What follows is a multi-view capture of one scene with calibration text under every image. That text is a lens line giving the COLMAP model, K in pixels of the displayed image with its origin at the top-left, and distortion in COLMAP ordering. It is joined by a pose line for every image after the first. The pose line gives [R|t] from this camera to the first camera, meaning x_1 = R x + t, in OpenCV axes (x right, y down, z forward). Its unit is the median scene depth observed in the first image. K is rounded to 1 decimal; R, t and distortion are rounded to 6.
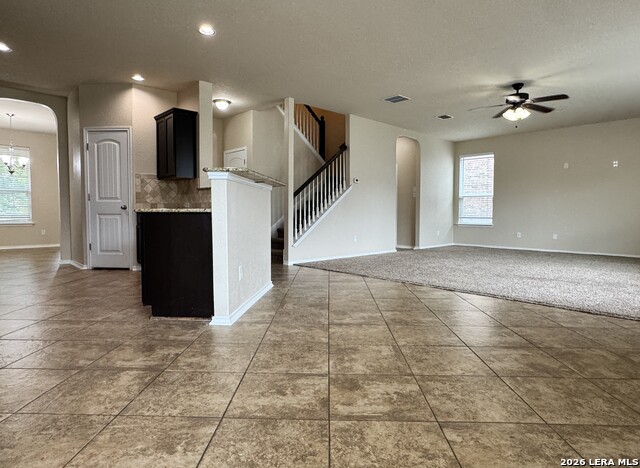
lens RADIAL K [[381.2, 0, 319.7], [0, 381.2, 224.1], [0, 0, 1]] dist [-0.001499, 0.000537]
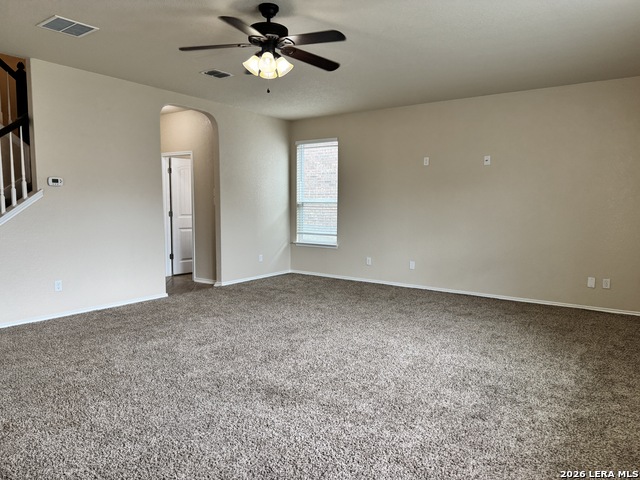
lens RADIAL K [[448.2, 0, 320.0], [0, 448.2, 240.0], [0, 0, 1]] dist [0.057622, -0.060610]
pose [[0.982262, -0.012009, 0.187128, 0.276350], [0.002693, 0.998748, 0.049956, -0.048196], [-0.187494, -0.048566, 0.981064, 0.218257]]
